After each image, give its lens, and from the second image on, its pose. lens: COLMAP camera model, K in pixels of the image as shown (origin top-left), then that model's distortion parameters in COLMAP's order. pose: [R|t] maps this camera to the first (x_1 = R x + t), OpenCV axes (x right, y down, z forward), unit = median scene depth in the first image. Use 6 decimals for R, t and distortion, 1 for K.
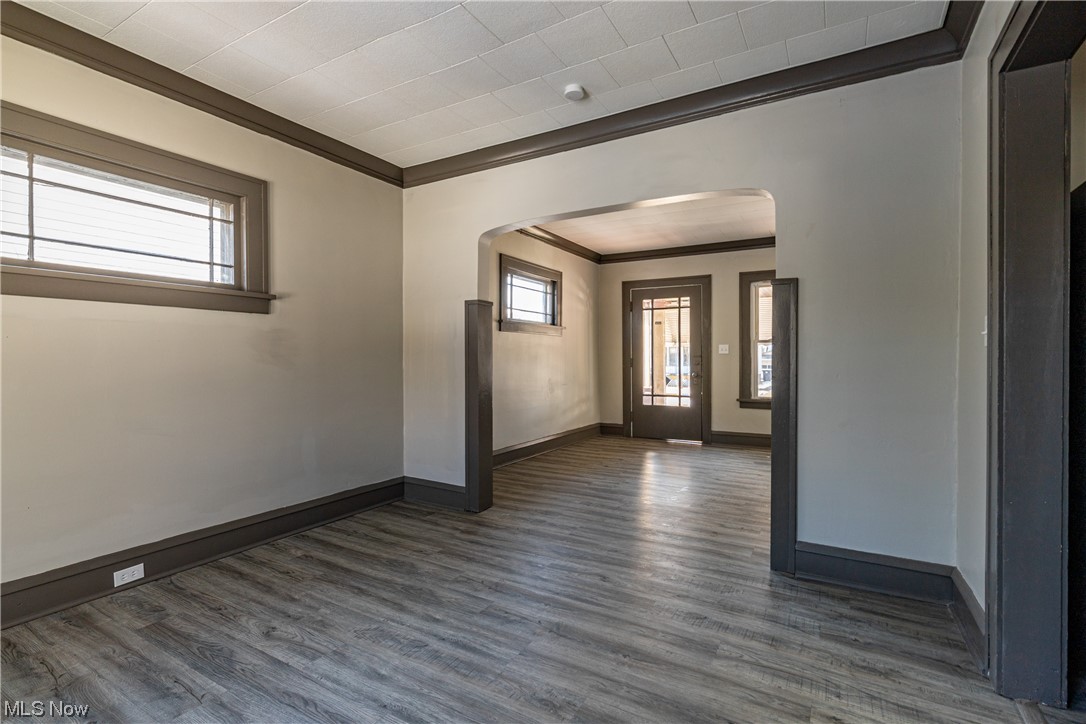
lens RADIAL K [[487.3, 0, 532.0], [0, 487.3, 358.3], [0, 0, 1]] dist [-0.002071, -0.000226]
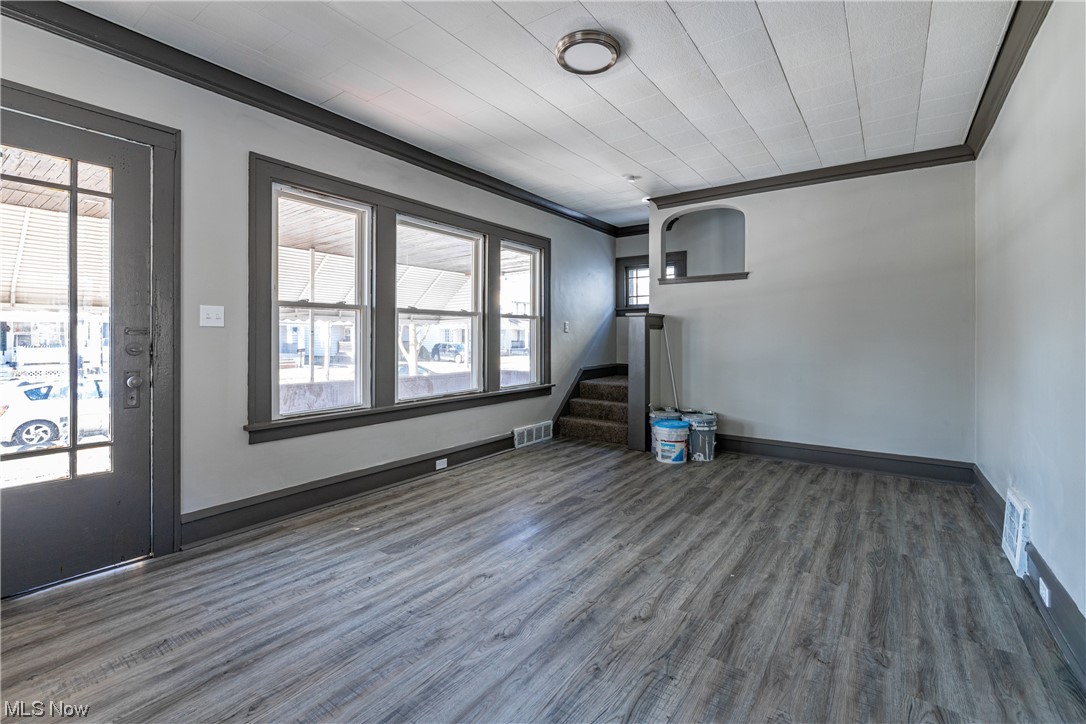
lens RADIAL K [[481.7, 0, 542.9], [0, 481.7, 340.3], [0, 0, 1]] dist [0.001557, -0.000086]
pose [[0.063699, -0.004936, 0.997957, -0.030750], [-0.007021, 0.999961, 0.005394, -0.003954], [-0.997944, -0.007350, 0.063662, 1.458636]]
